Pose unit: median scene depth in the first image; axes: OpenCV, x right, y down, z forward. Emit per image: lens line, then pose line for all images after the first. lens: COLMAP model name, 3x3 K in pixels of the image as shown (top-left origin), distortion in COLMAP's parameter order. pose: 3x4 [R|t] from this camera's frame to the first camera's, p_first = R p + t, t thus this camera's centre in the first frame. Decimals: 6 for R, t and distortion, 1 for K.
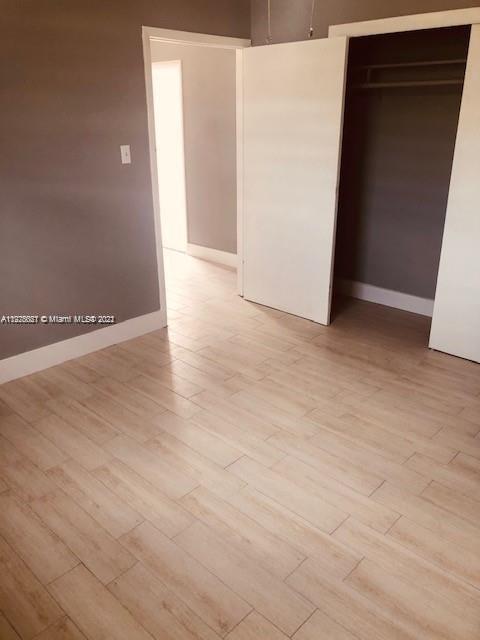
lens RADIAL K [[518.3, 0, 237.6], [0, 518.3, 318.9], [0, 0, 1]] dist [0.007286, -0.001455]
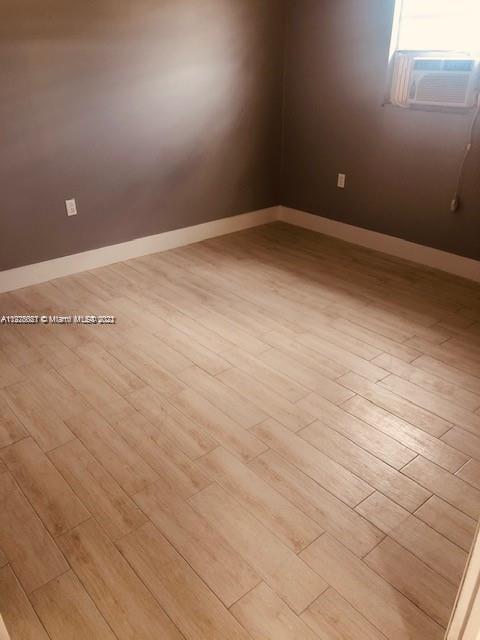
lens RADIAL K [[529.3, 0, 240.0], [0, 529.3, 320.0], [0, 0, 1]] dist [0.036001, 0.000740]
pose [[-0.994708, -0.041273, 0.094092, -0.050697], [0.043725, 0.658666, 0.751164, -0.567988], [-0.092979, 0.751303, -0.653375, 1.443498]]
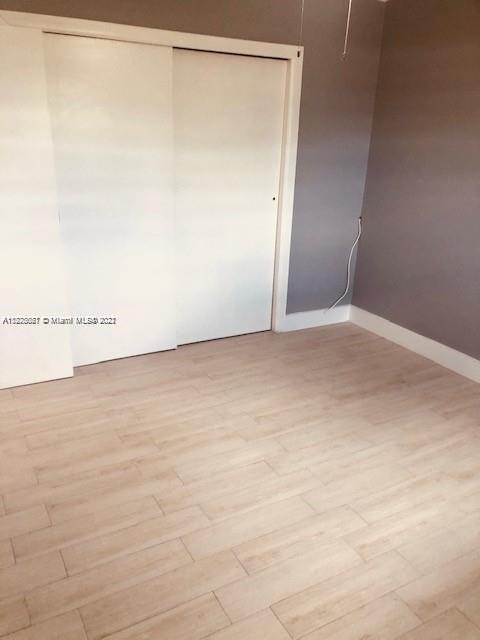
lens RADIAL K [[518.3, 0, 237.6], [0, 518.3, 318.9], [0, 0, 1]] dist [0.007286, -0.001455]
pose [[0.300295, -0.320650, 0.898335, -0.653472], [0.316166, 0.922022, 0.223416, -0.240971], [-0.899923, 0.216932, 0.378258, 0.566933]]
